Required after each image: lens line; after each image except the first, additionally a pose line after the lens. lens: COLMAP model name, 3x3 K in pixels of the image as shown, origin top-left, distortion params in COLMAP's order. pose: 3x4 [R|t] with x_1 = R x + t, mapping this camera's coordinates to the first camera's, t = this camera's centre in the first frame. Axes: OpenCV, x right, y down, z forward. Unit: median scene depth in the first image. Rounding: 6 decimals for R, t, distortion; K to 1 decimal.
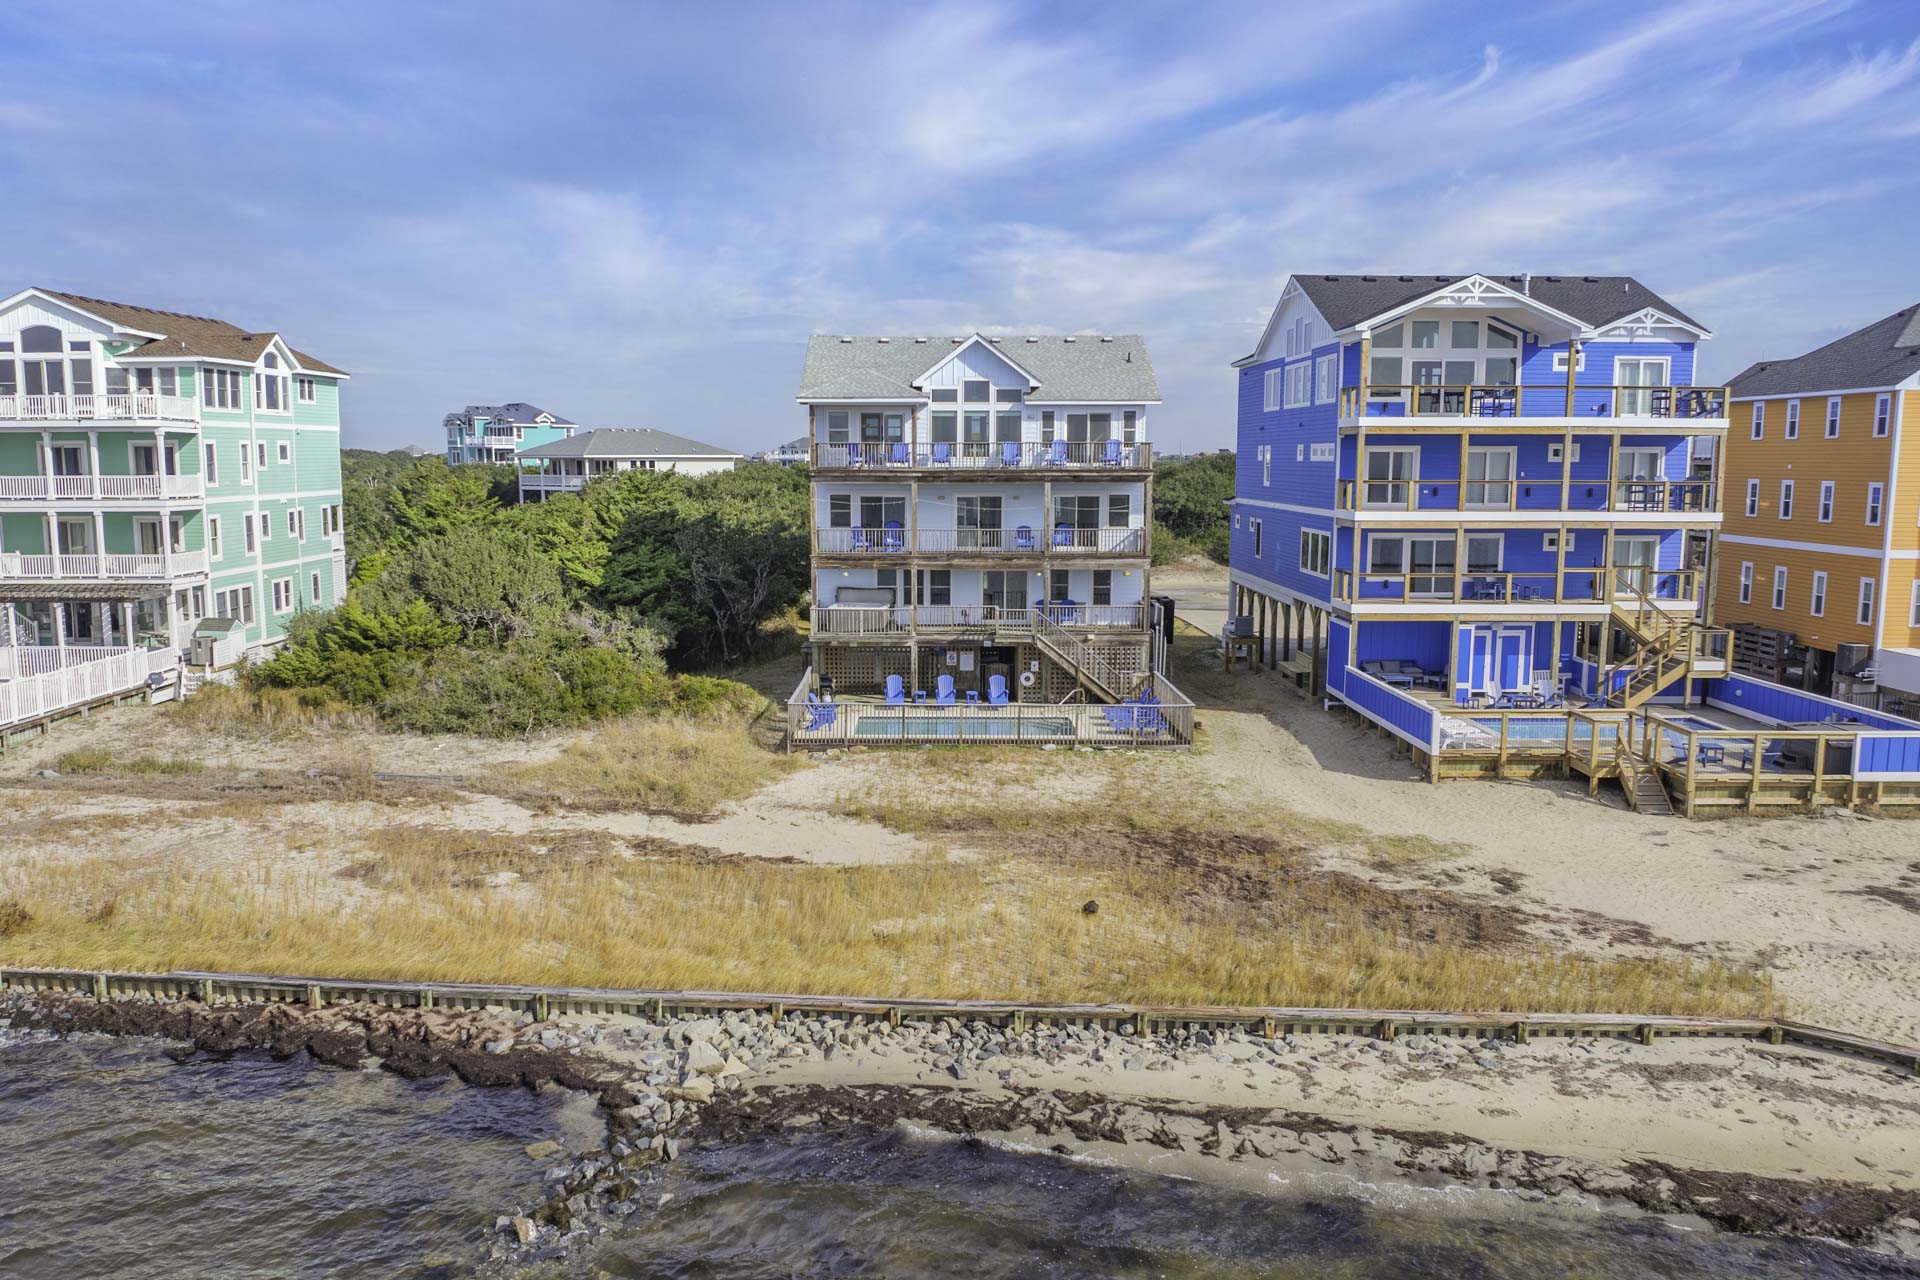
lens RADIAL K [[1469.1, 0, 903.9], [0, 1469.1, 690.1], [0, 0, 1]] dist [-0.024422, -0.028794]
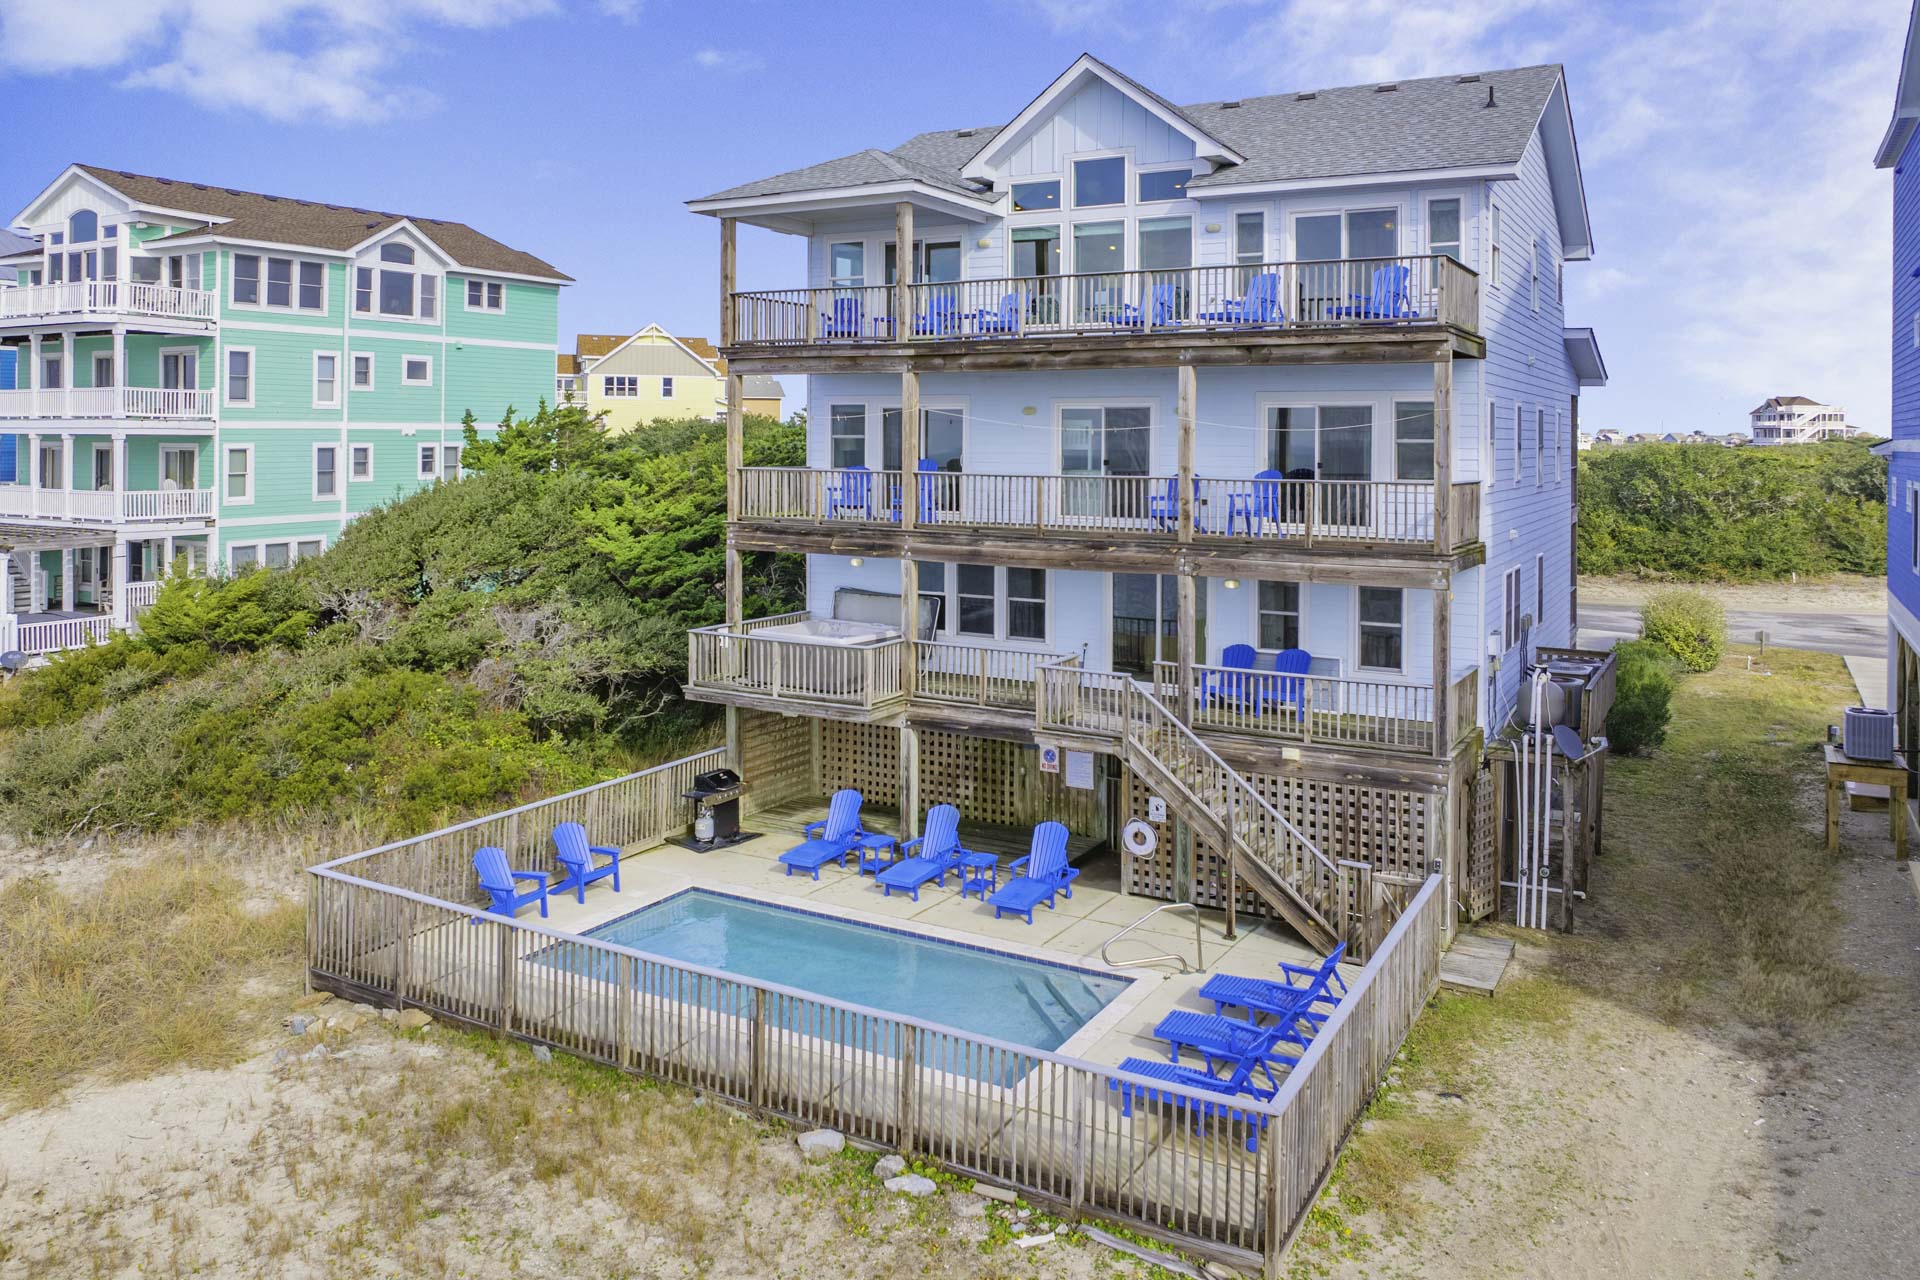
lens RADIAL K [[1406.1, 0, 951.9], [0, 1406.1, 452.1], [0, 0, 1]] dist [-0.018628, -0.007042]
pose [[0.881895, 0.011062, -0.471316, 0.217841], [-0.080975, 0.988422, -0.128316, -0.058970], [0.464440, 0.151326, 0.872580, 0.606238]]
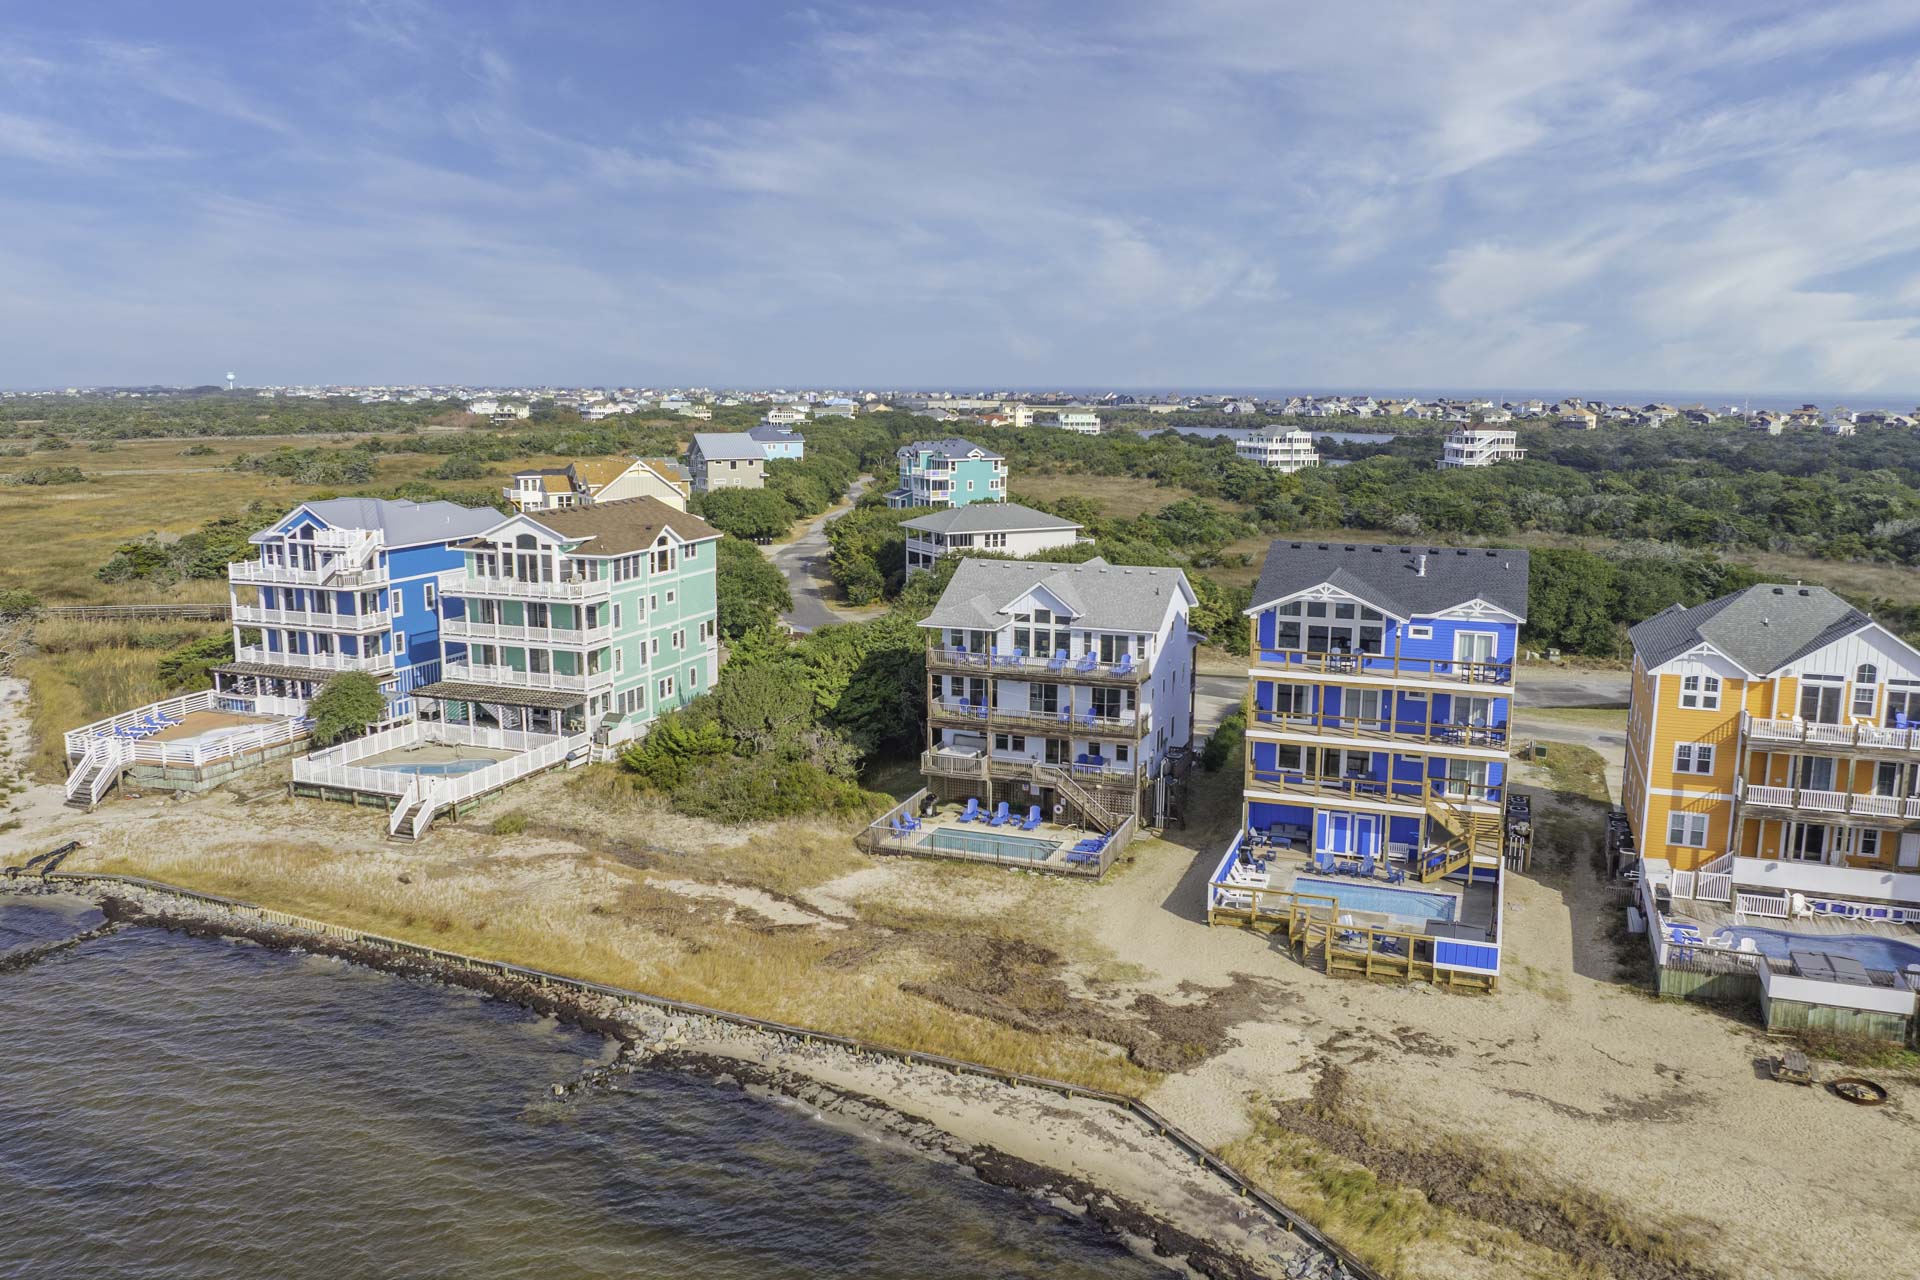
lens RADIAL K [[1469.1, 0, 903.9], [0, 1469.1, 690.1], [0, 0, 1]] dist [-0.024422, -0.028794]
pose [[0.933743, 0.071567, -0.350717, 0.454223], [-0.054835, 0.996843, 0.057424, -0.206916], [0.353719, -0.034387, 0.934719, -0.475278]]
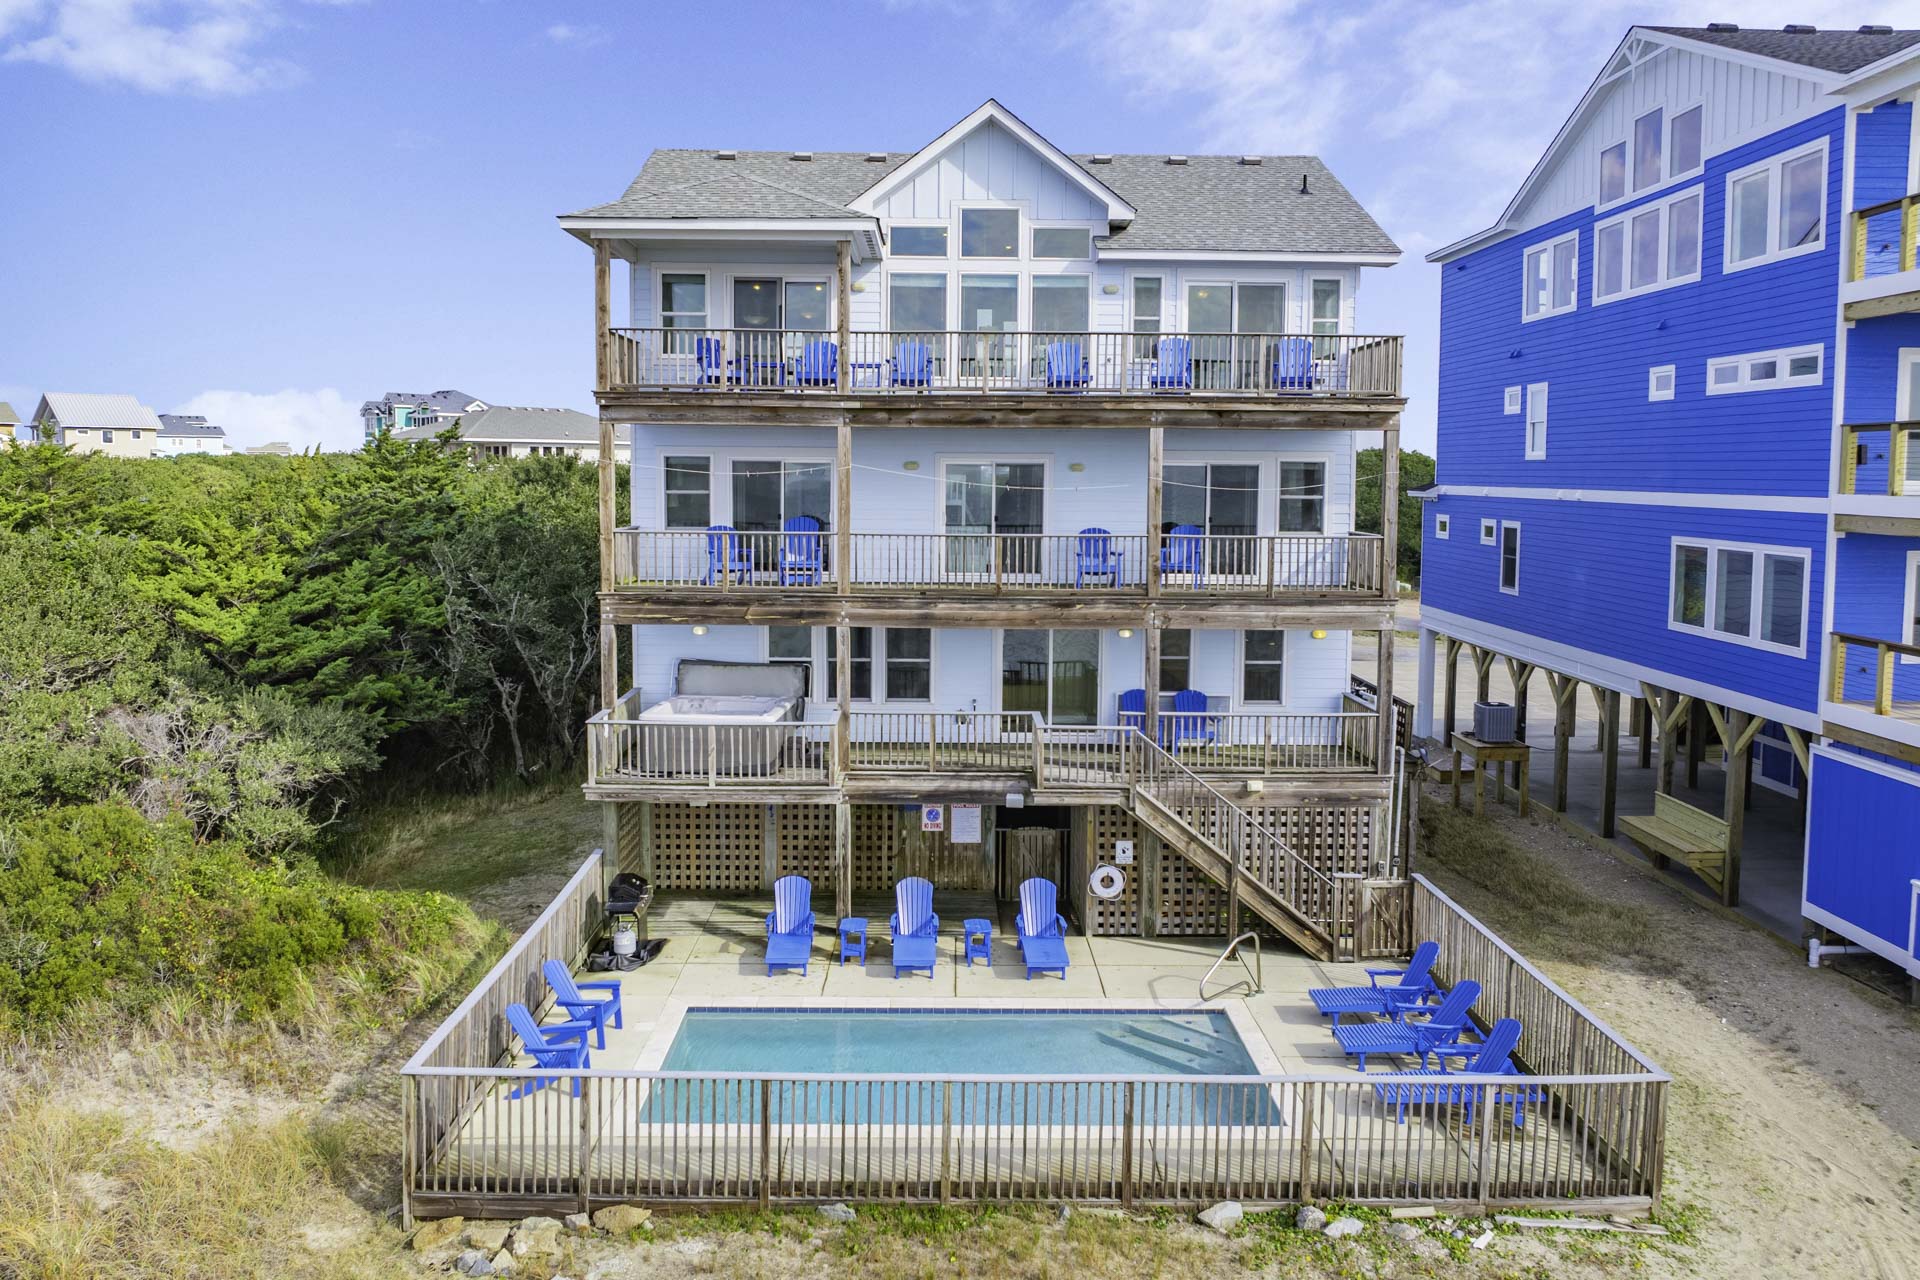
lens RADIAL K [[1432.7, 0, 958.5], [0, 1432.7, 578.7], [0, 0, 1]] dist [-0.026049, -0.001687]
pose [[0.999328, 0.006200, 0.036133, 0.024645], [-0.003197, 0.996579, -0.082582, -0.060323], [-0.036521, 0.082411, 0.995929, 0.568973]]
